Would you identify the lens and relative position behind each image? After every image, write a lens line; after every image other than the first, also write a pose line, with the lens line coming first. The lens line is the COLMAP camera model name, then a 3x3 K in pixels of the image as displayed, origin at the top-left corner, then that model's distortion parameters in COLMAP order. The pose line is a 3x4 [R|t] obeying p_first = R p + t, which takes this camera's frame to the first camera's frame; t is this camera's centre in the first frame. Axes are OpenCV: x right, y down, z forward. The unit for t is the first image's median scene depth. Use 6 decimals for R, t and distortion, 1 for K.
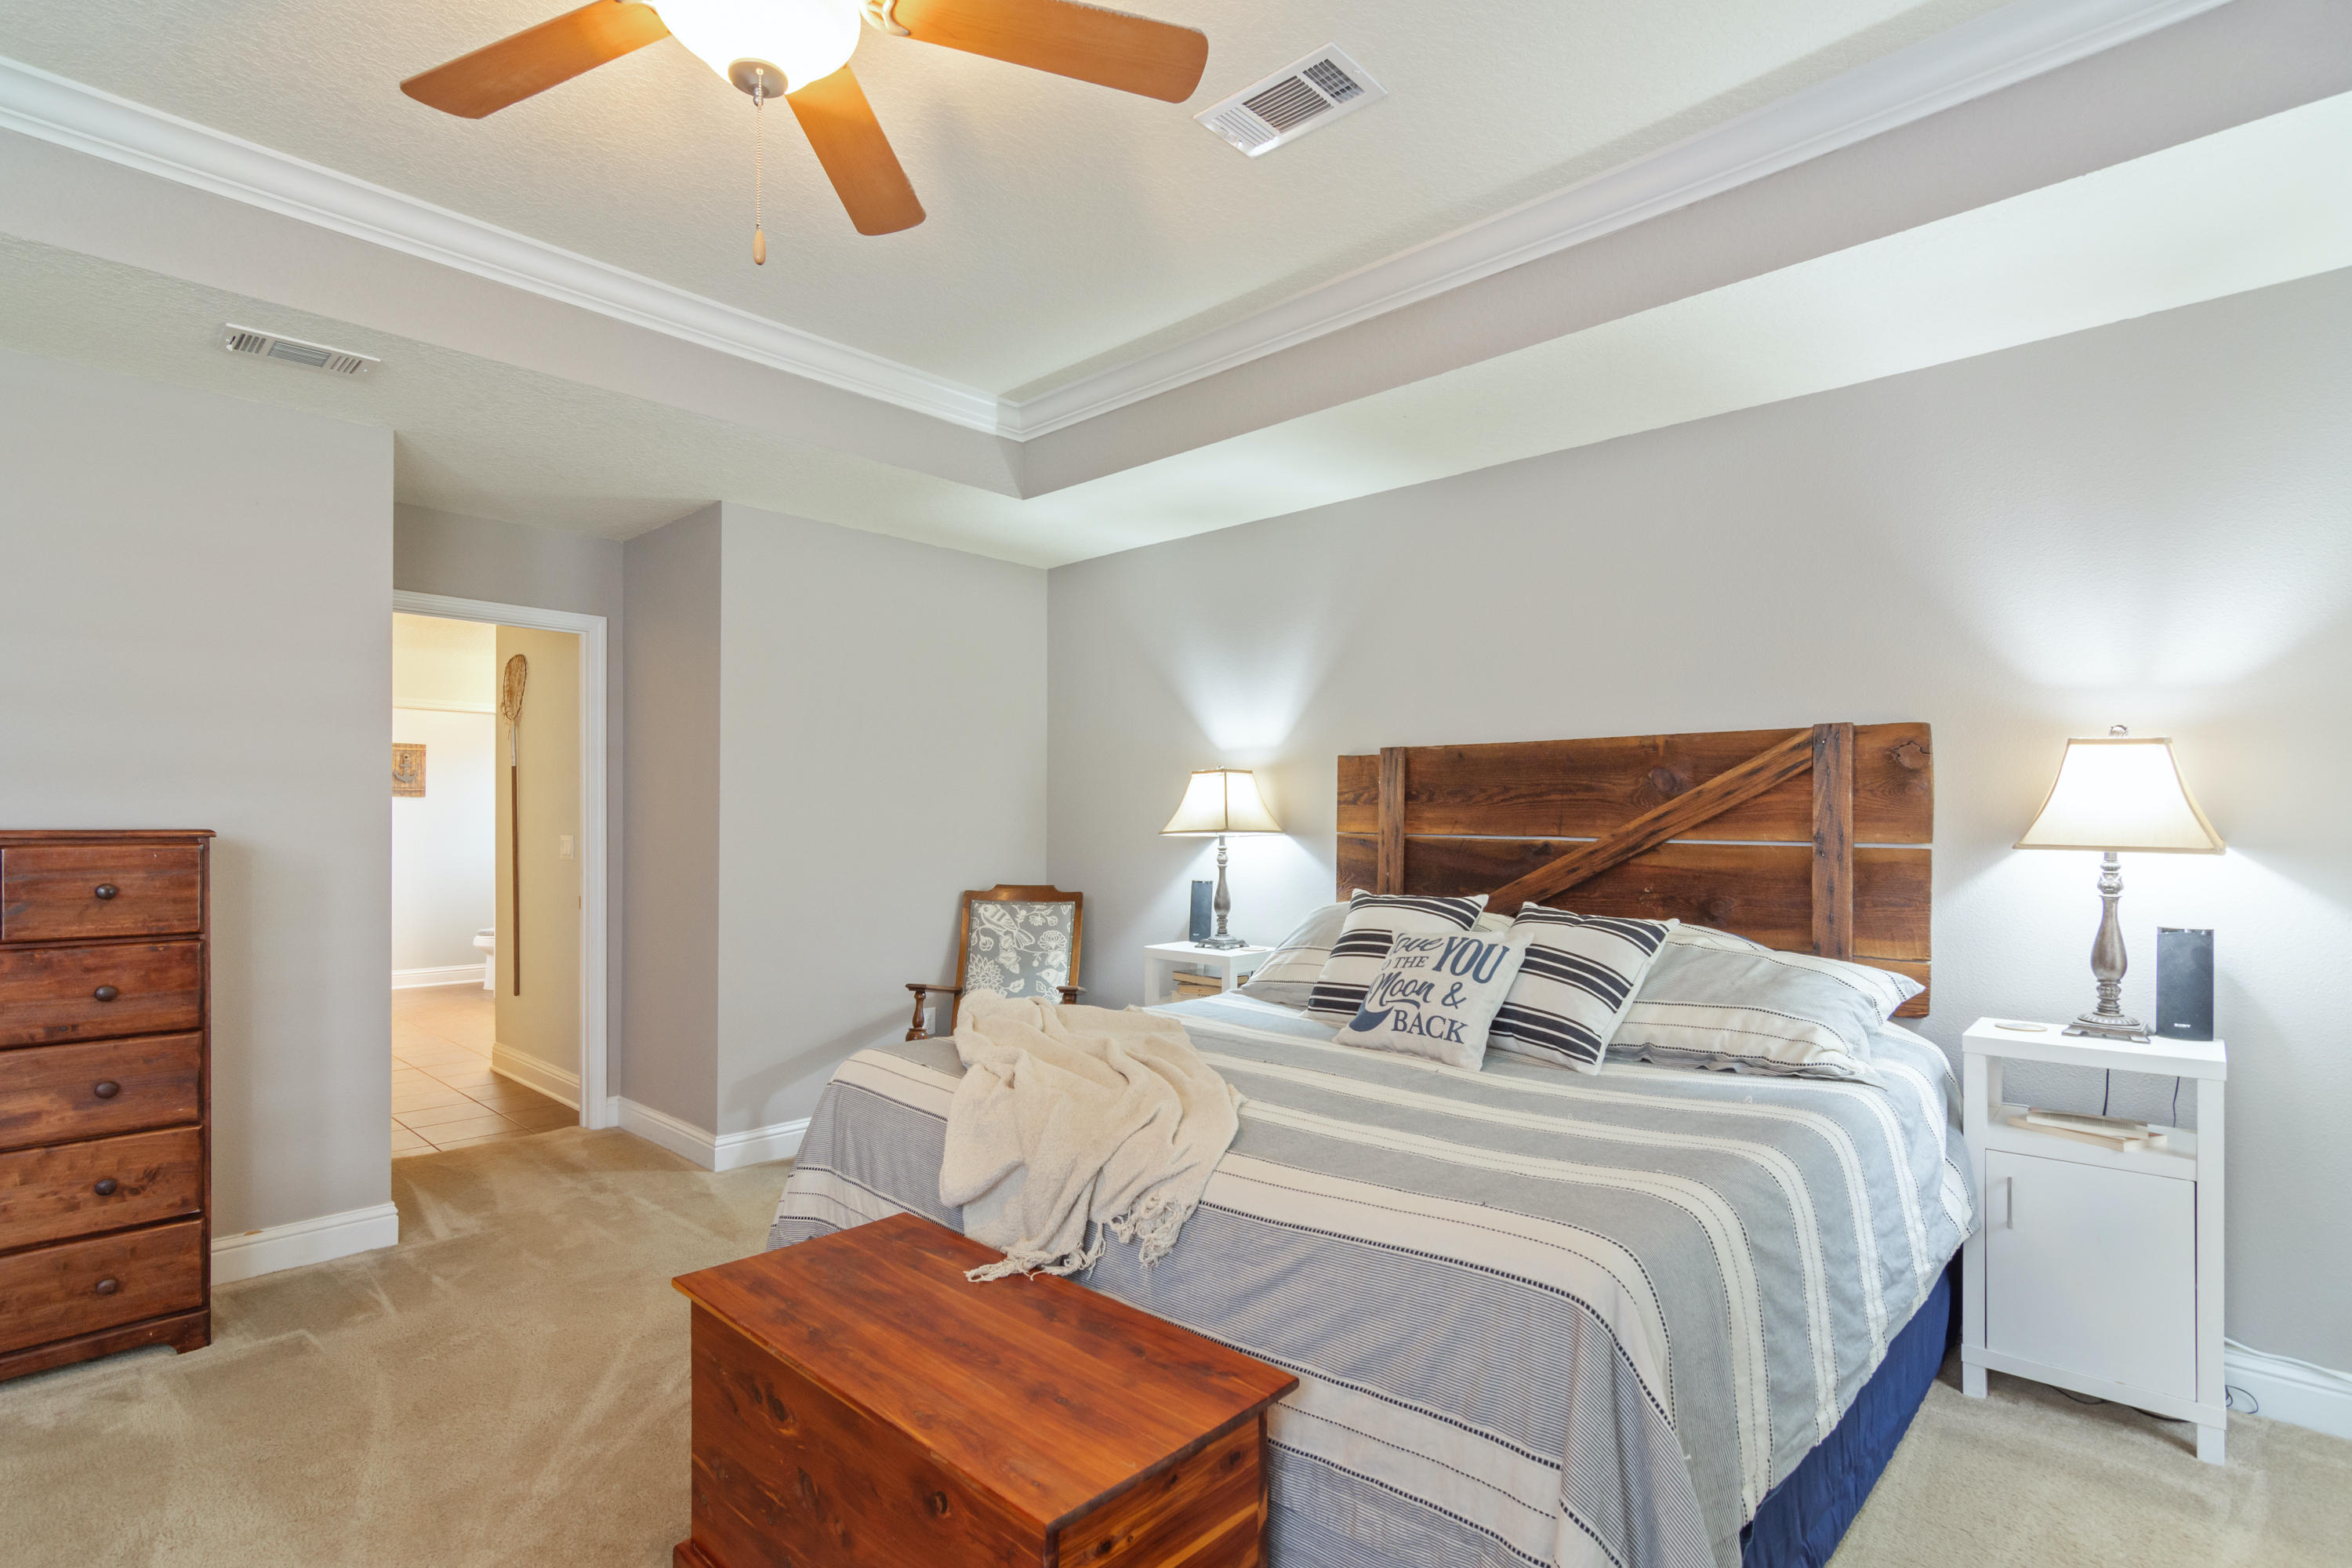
lens RADIAL K [[1157.5, 0, 1191.4], [0, 1157.5, 816.5], [0, 0, 1]] dist [-0.003335, 0.001631]
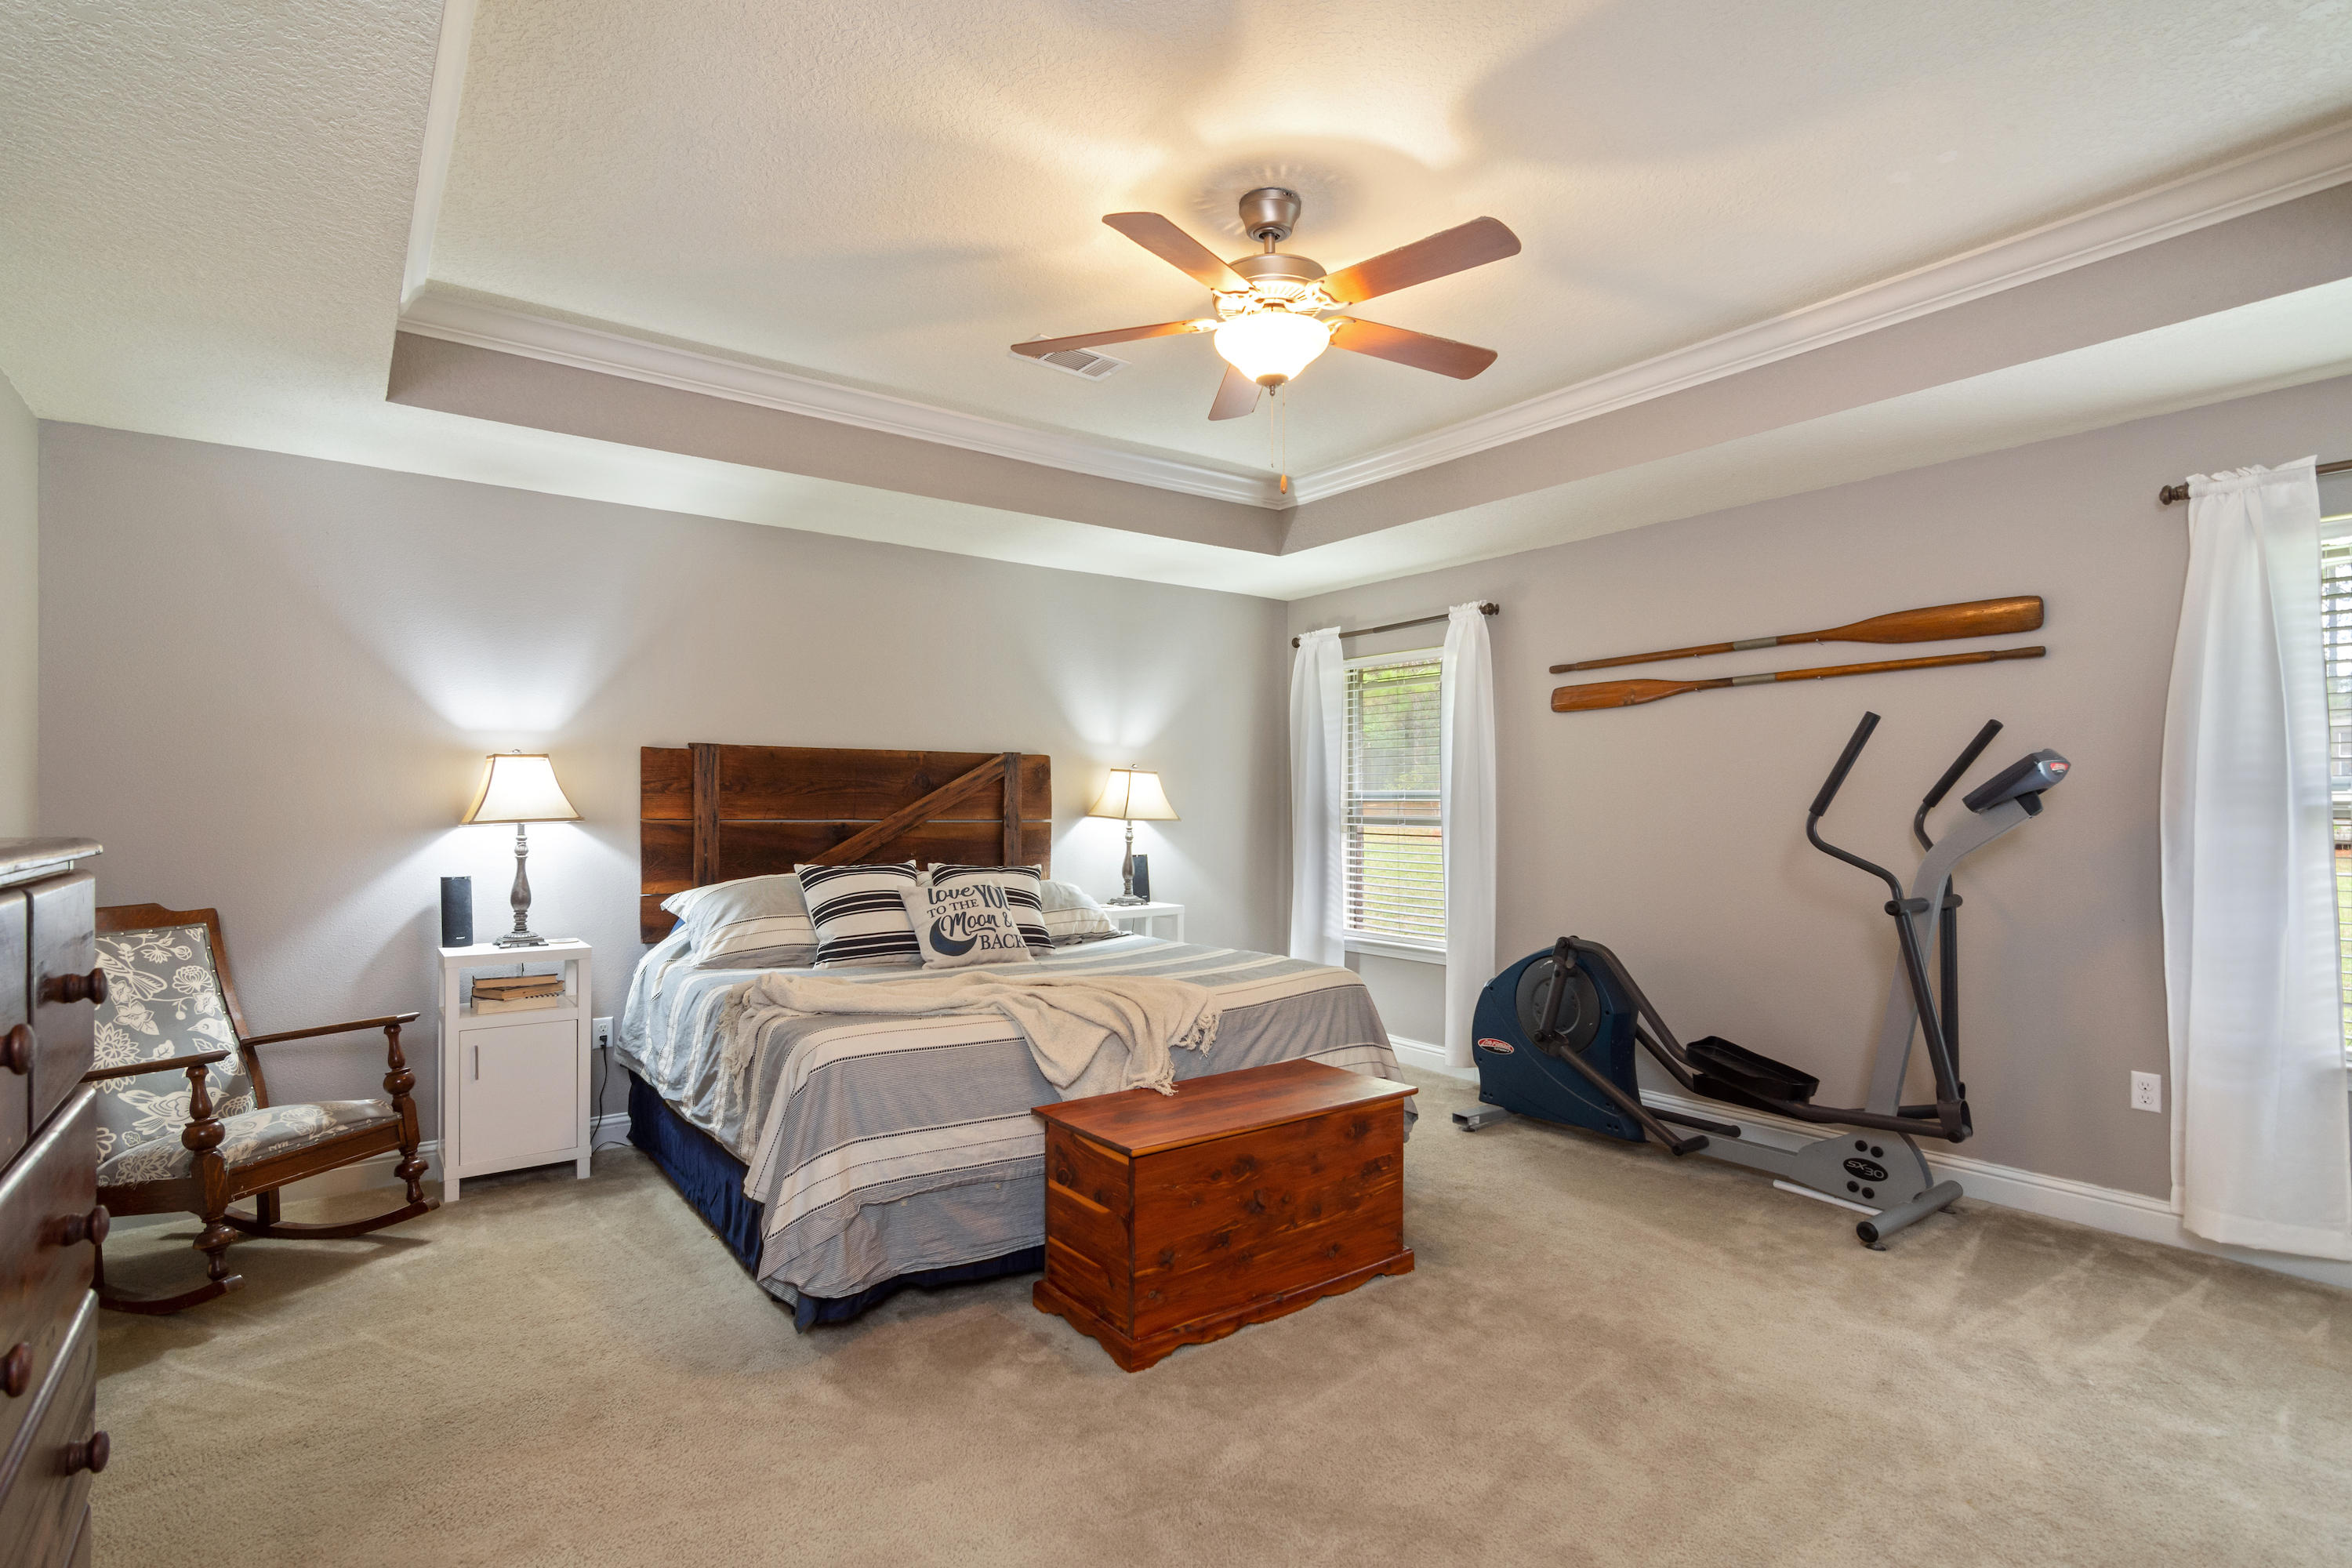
lens RADIAL K [[1129.9, 0, 1177.7], [0, 1129.9, 814.5], [0, 0, 1]] dist [-0.001725, 0.001899]
pose [[0.153152, -0.014632, 0.988094, -0.843951], [-0.007241, 0.999847, 0.015928, -0.010809], [-0.988176, -0.009594, 0.153023, 0.359071]]
